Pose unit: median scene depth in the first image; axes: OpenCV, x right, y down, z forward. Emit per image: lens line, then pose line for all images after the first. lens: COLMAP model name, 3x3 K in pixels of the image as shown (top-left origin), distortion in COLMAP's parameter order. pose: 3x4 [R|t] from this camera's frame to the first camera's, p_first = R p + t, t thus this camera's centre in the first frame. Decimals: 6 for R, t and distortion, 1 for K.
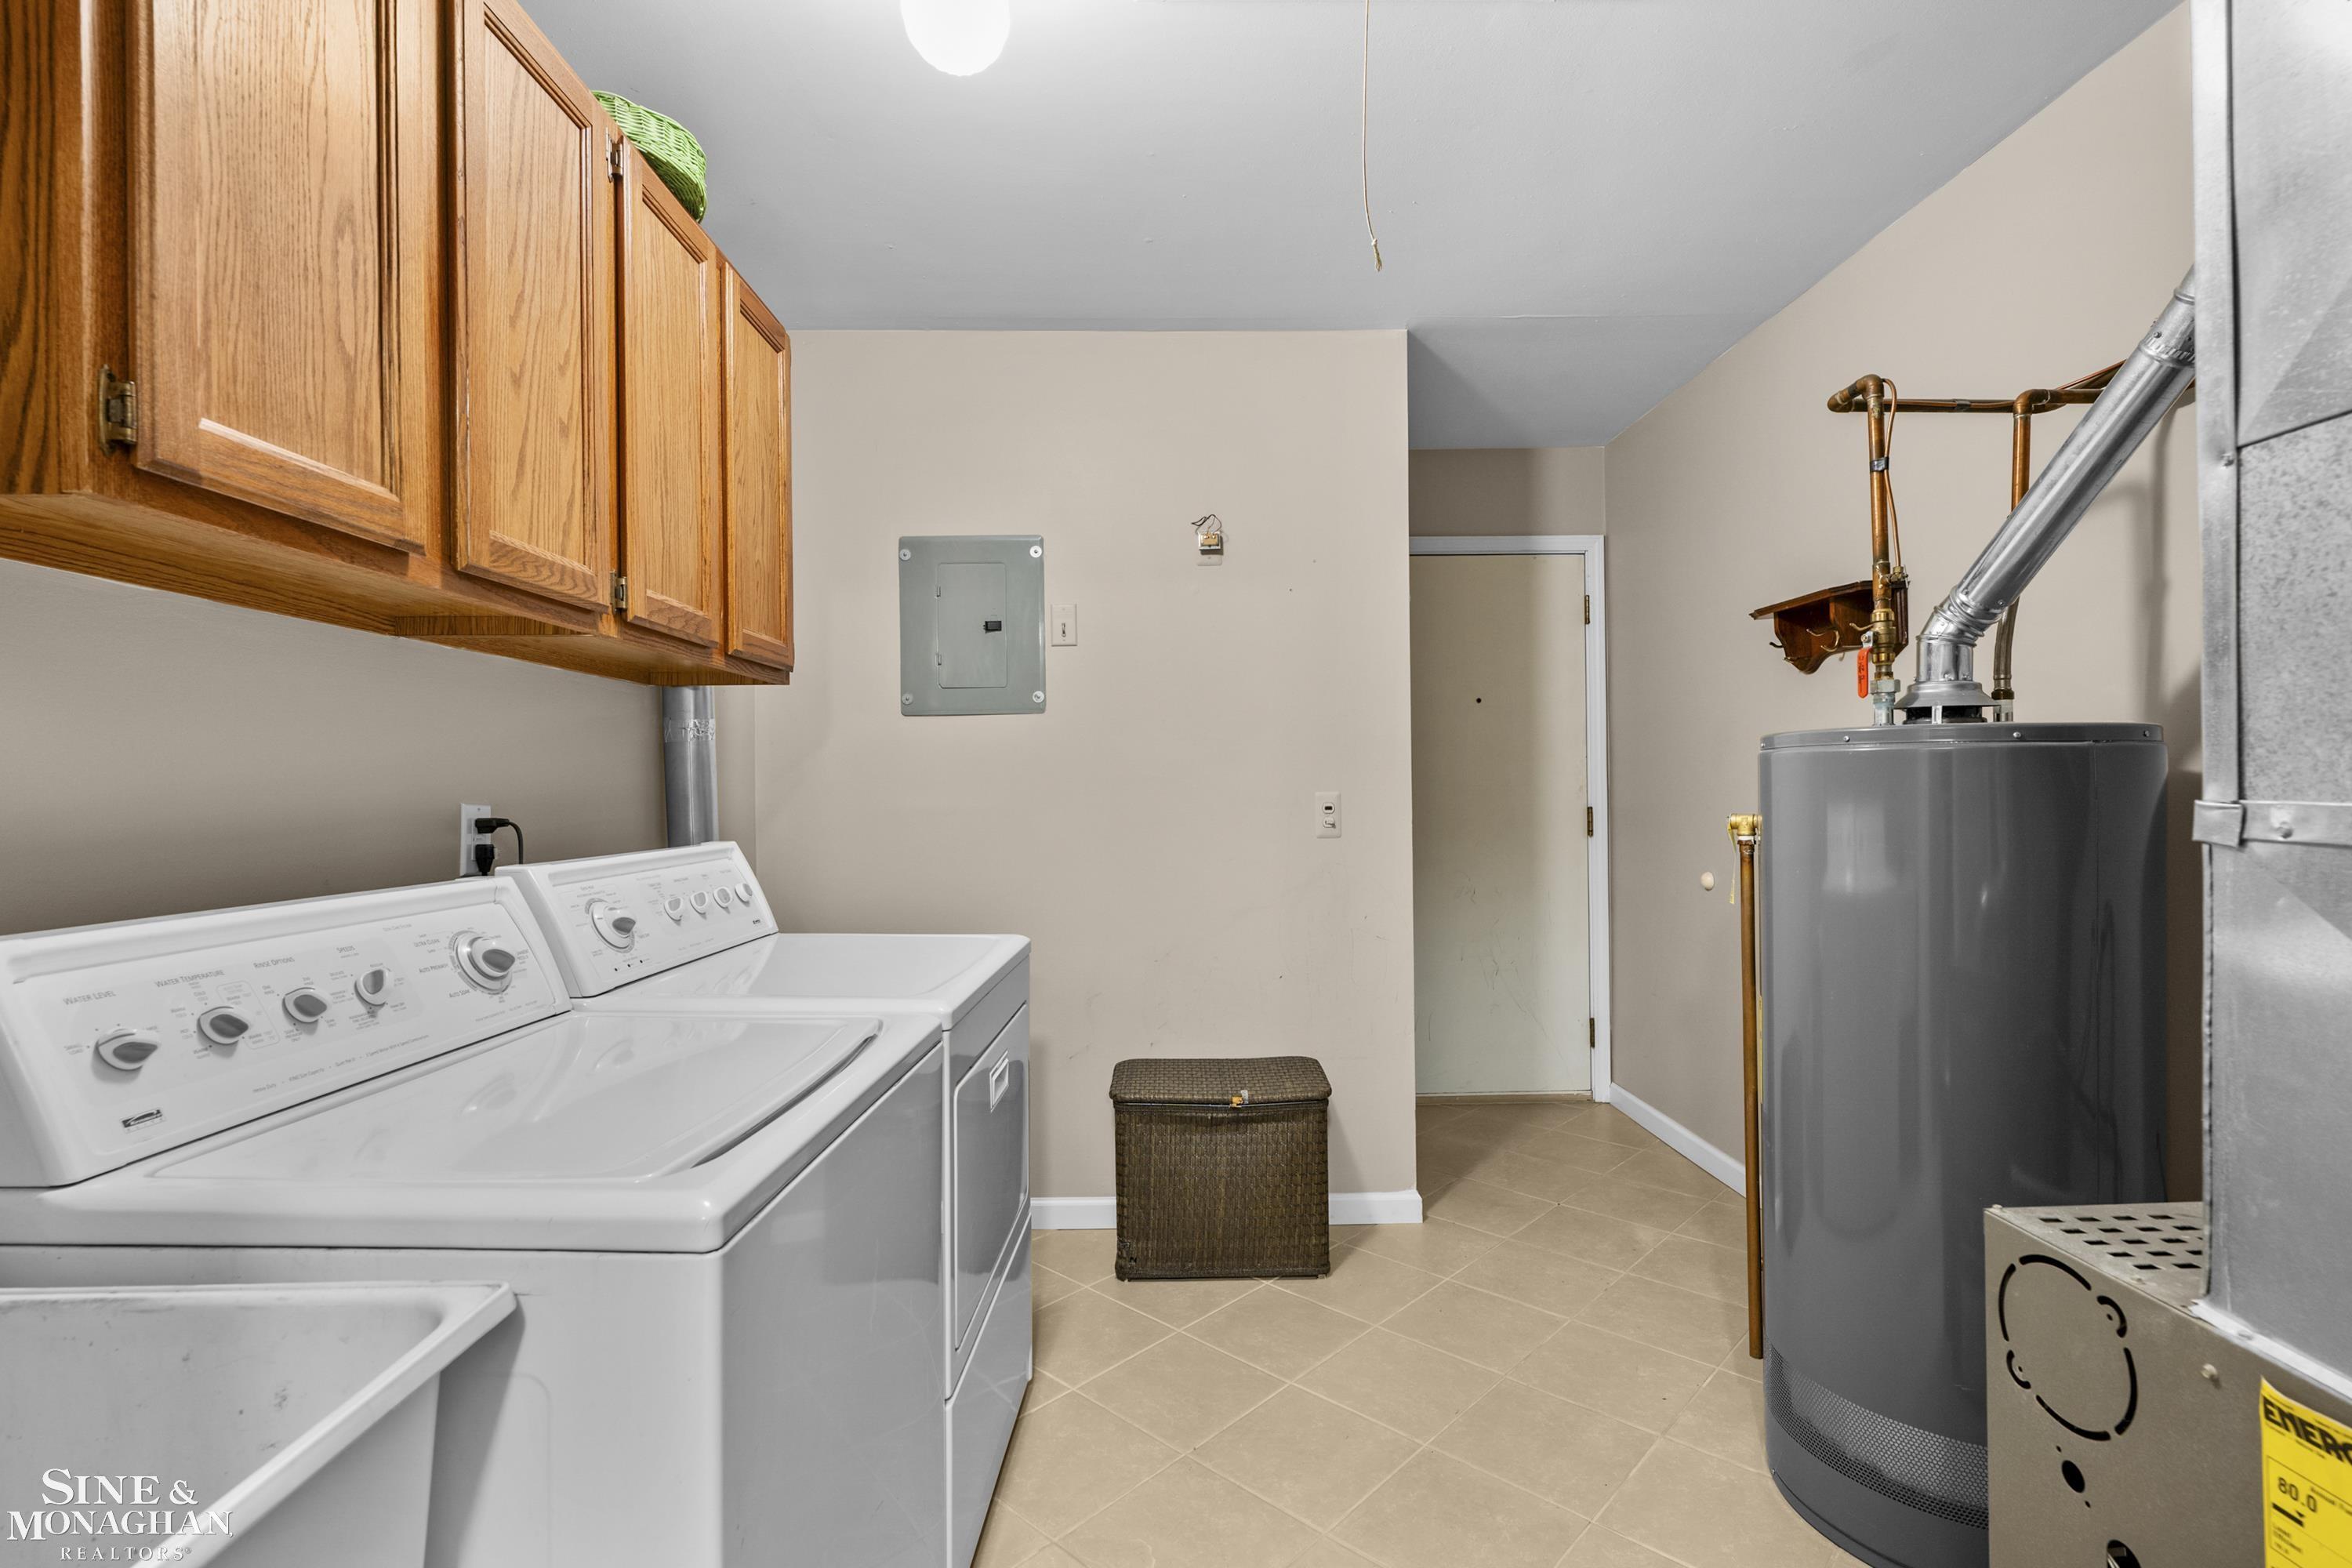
lens RADIAL K [[1101.9, 0, 1173.3], [0, 1101.9, 777.4], [0, 0, 1]] dist [0.001122, 0.001168]
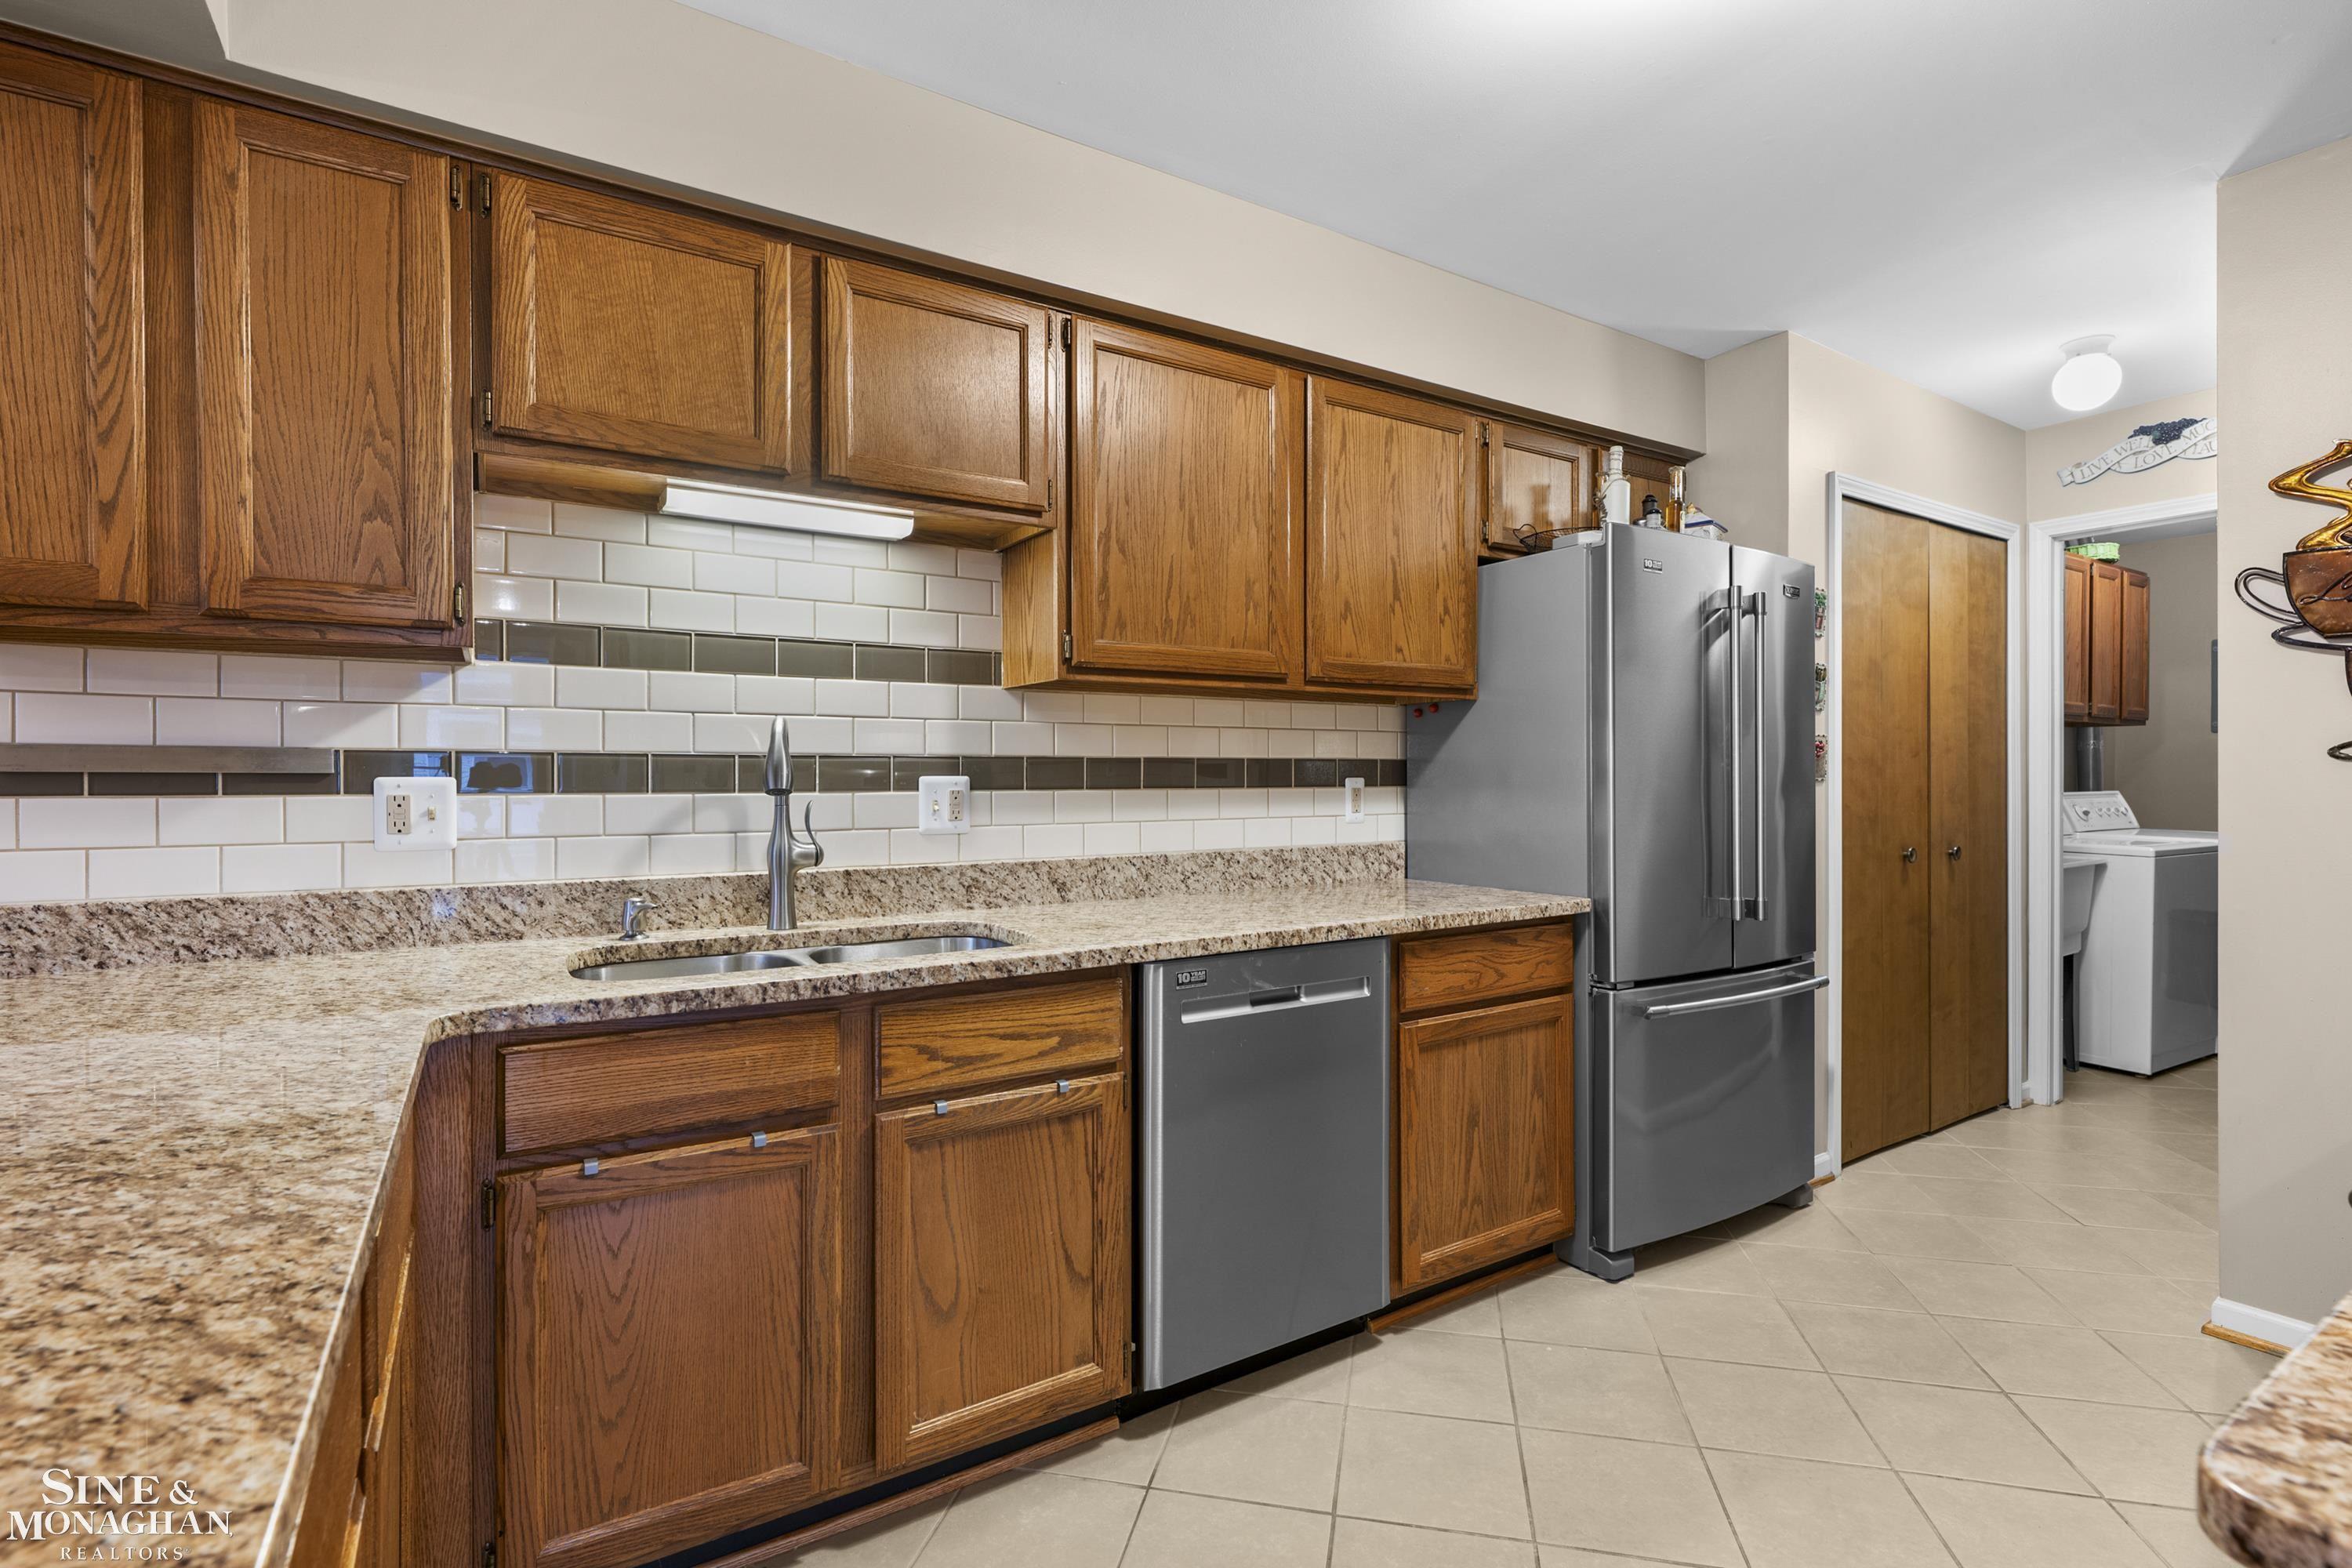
lens RADIAL K [[1081.1, 0, 1180.2], [0, 1081.1, 768.4], [0, 0, 1]] dist [-0.001037, 0.000280]
pose [[0.524871, 0.009594, -0.851128, 0.451455], [-0.000644, 0.999941, 0.010874, -0.013401], [0.851182, -0.005159, 0.524846, -1.661195]]
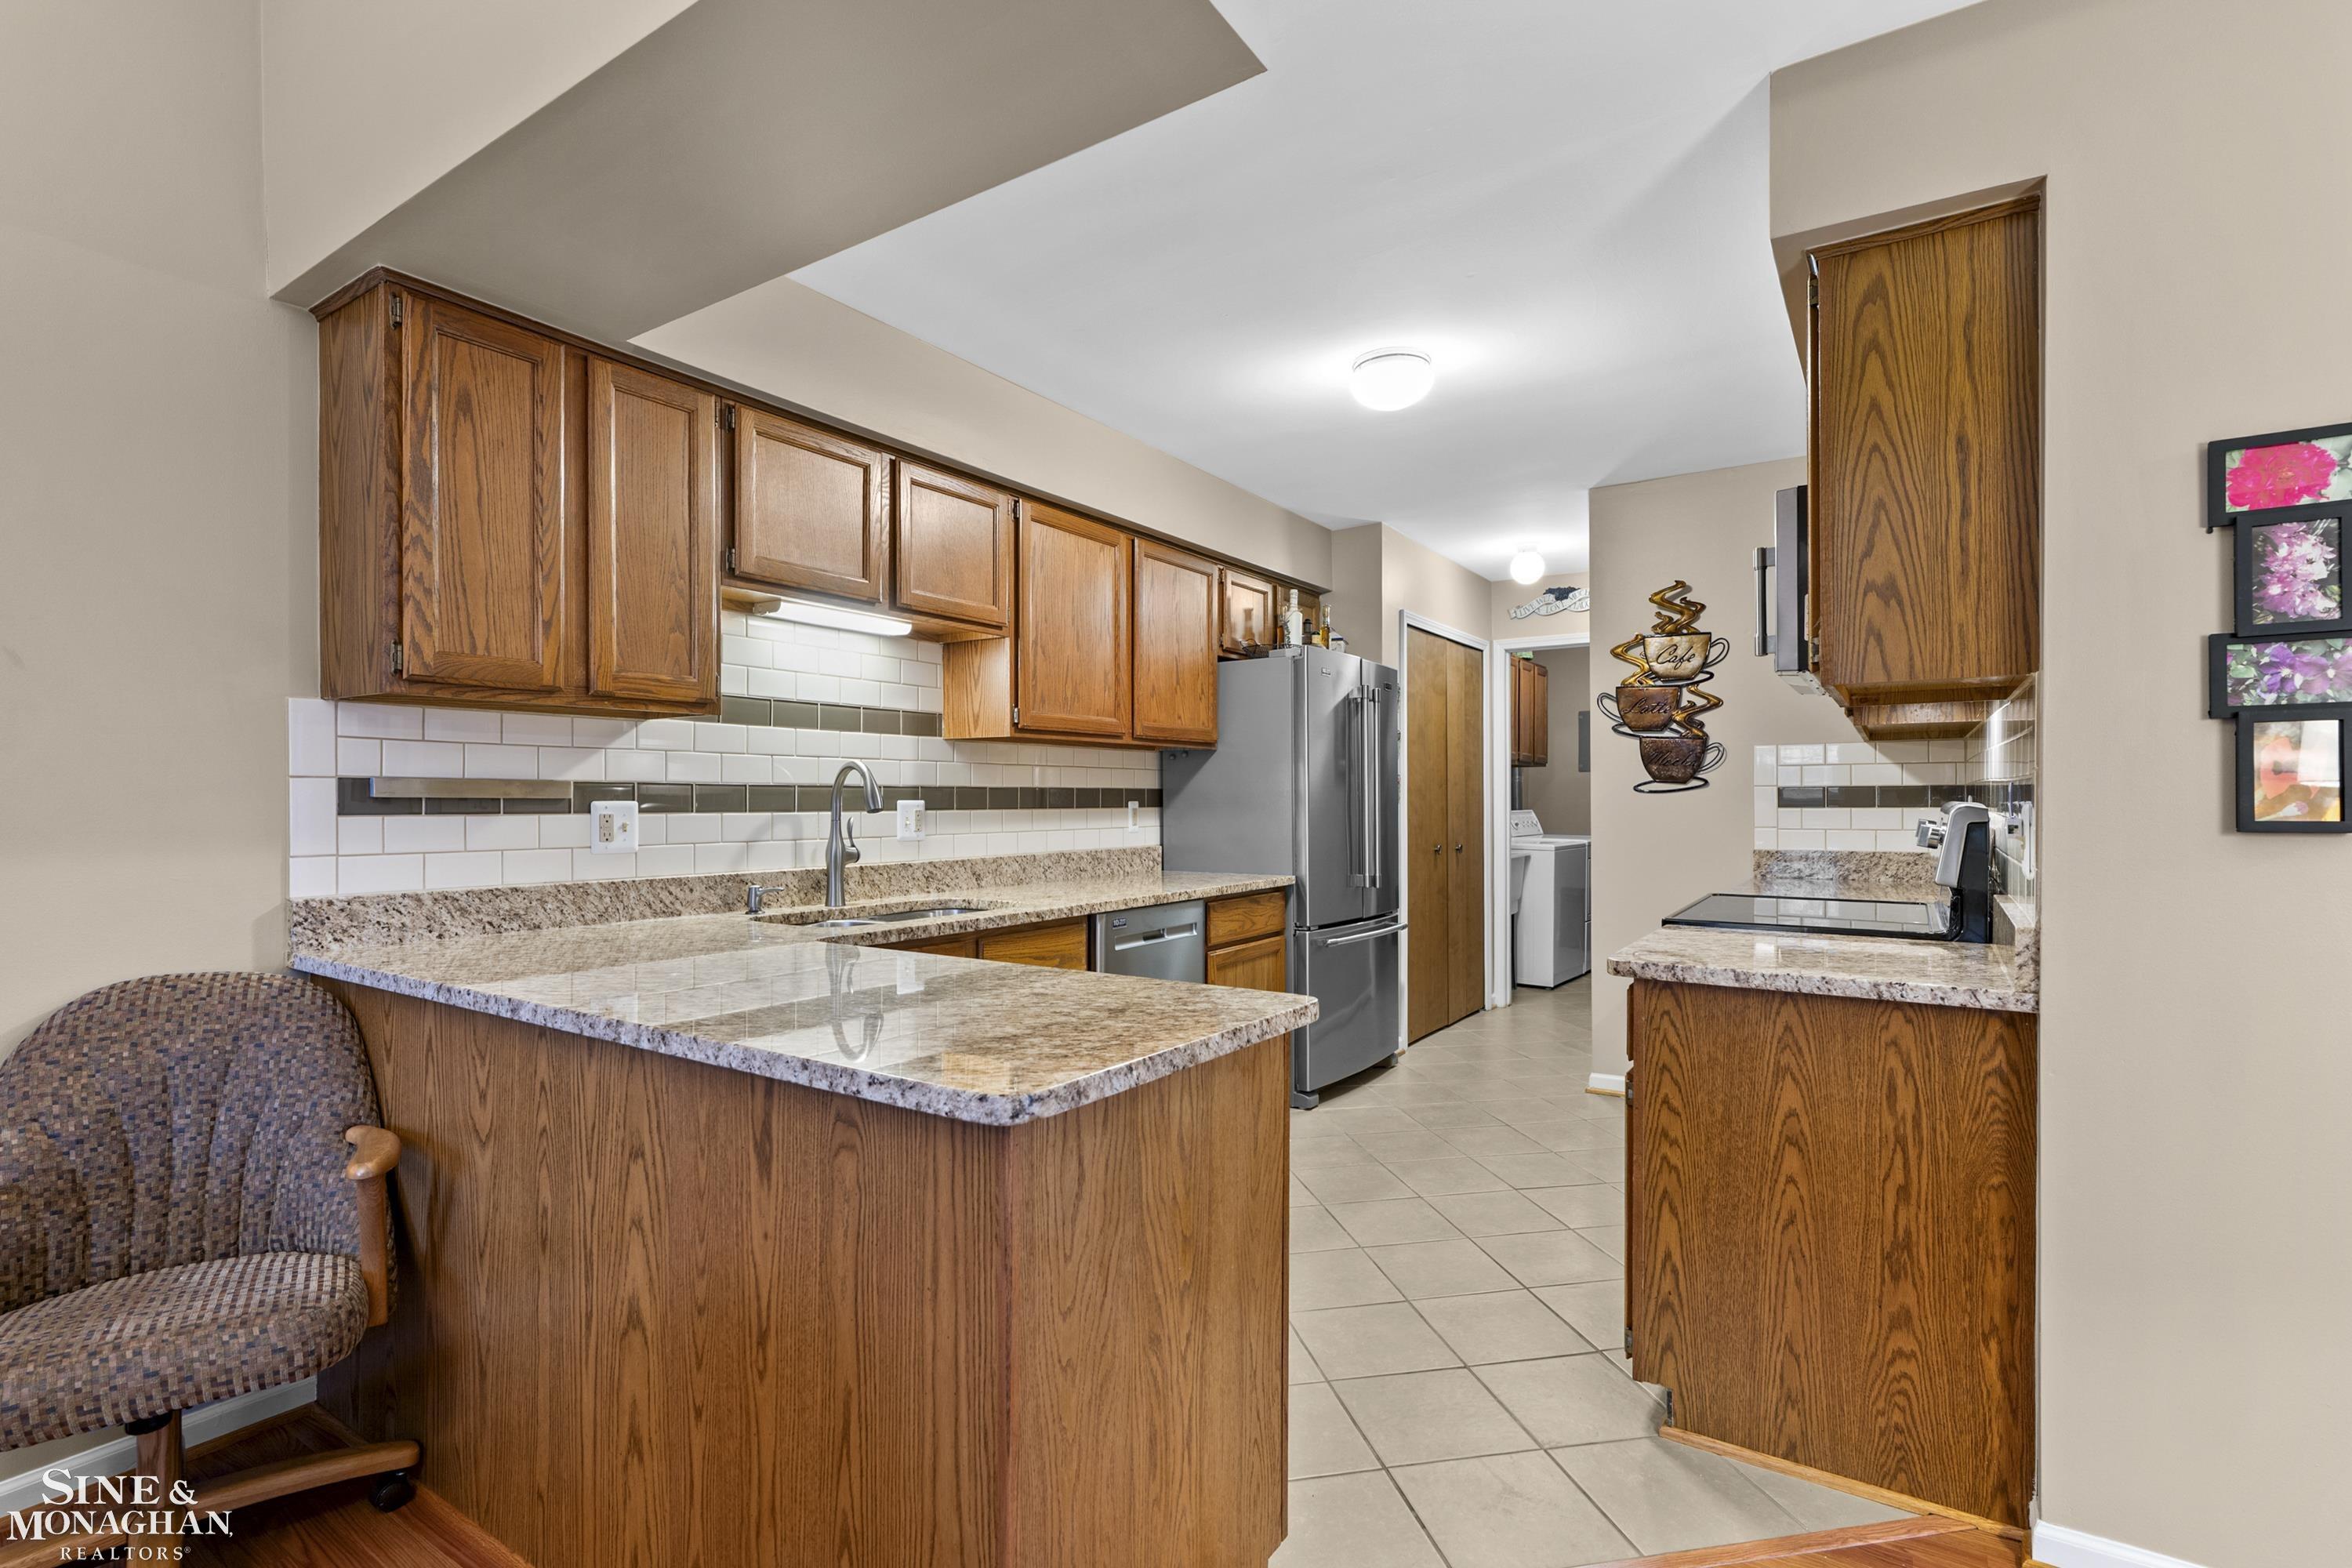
lens RADIAL K [[1101.9, 0, 1173.3], [0, 1101.9, 777.4], [0, 0, 1]] dist [0.001122, 0.001168]
pose [[0.824628, 0.003390, -0.565665, 0.572765], [-0.007319, 0.999962, -0.004677, -0.020036], [0.565628, 0.007996, 0.824622, -2.224371]]
